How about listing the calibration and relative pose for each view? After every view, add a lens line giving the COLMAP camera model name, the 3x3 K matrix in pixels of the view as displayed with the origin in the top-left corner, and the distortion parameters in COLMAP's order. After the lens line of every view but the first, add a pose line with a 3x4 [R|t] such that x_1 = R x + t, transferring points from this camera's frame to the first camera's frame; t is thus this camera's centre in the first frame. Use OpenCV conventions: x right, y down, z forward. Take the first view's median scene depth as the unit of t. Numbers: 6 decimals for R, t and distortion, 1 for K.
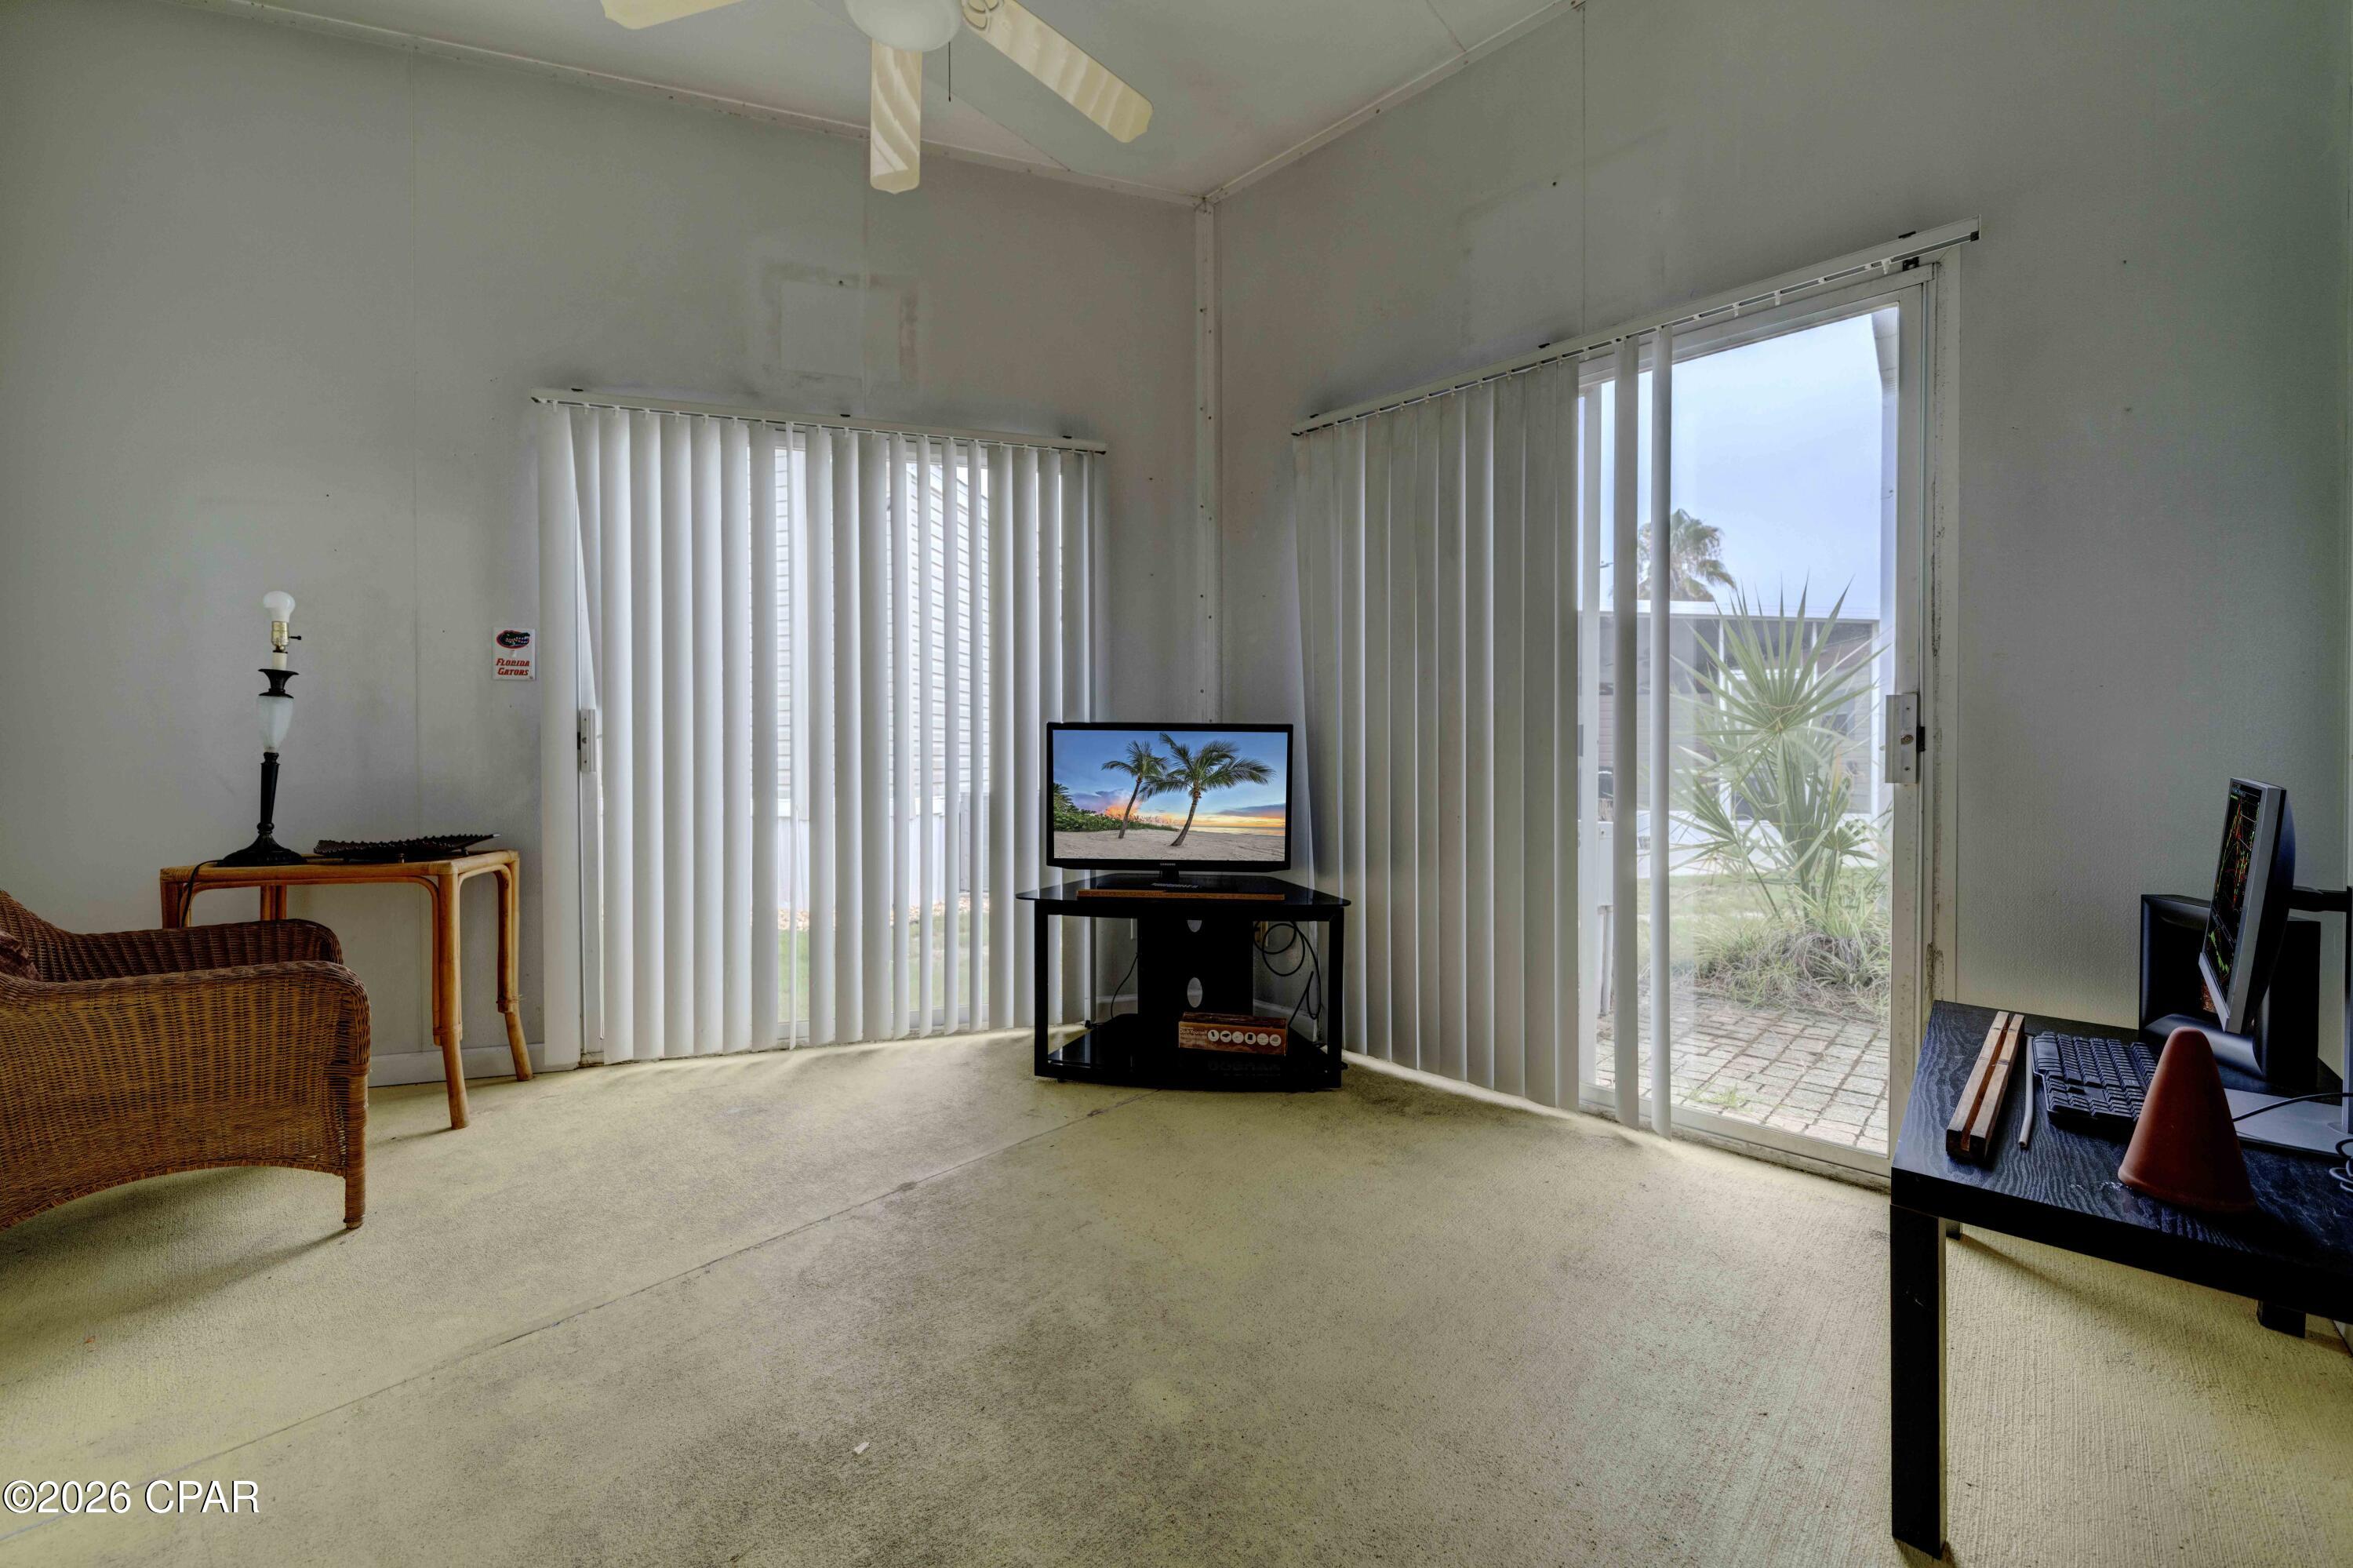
lens RADIAL K [[919.4, 0, 1163.2], [0, 919.4, 748.4], [0, 0, 1]] dist [-0.001450, -0.000104]
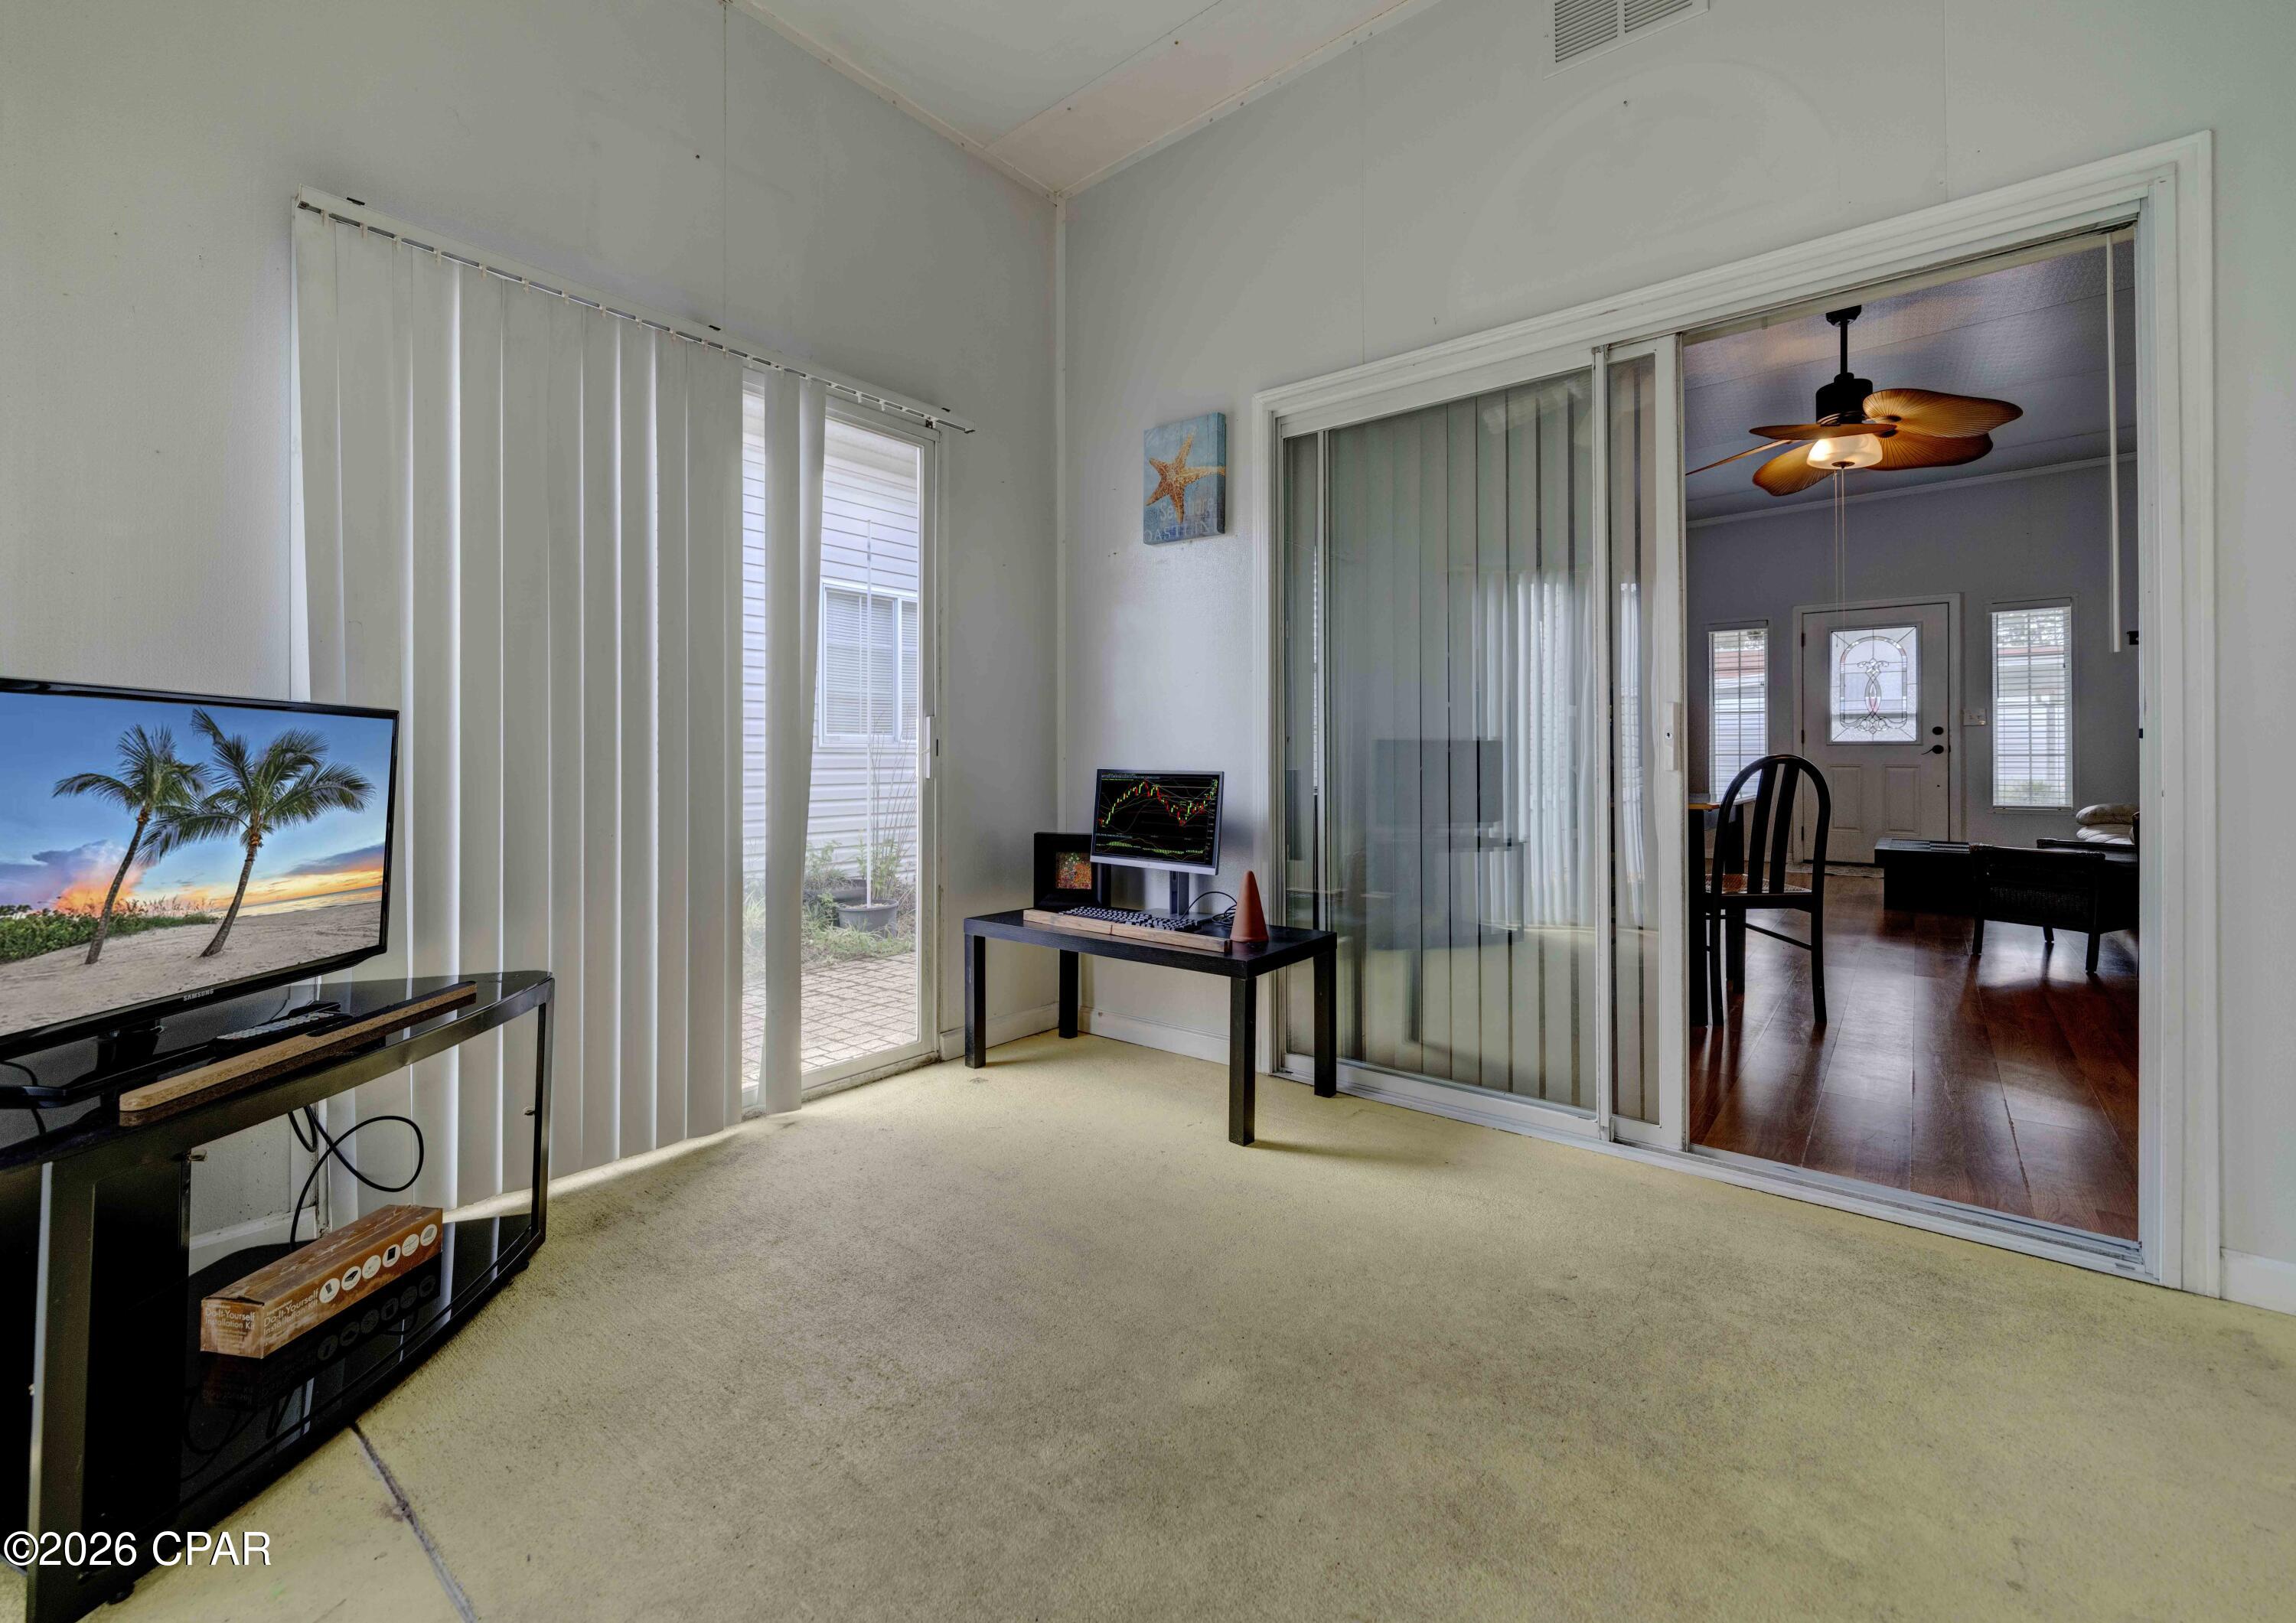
lens RADIAL K [[942.1, 0, 1148.0], [0, 942.1, 811.5], [0, 0, 1]] dist [-0.000331, -0.000017]
pose [[-0.082025, -0.054281, 0.995151, -0.498538], [0.002093, 0.998504, 0.054636, 0.008963], [-0.996628, 0.006564, -0.081789, 0.570966]]
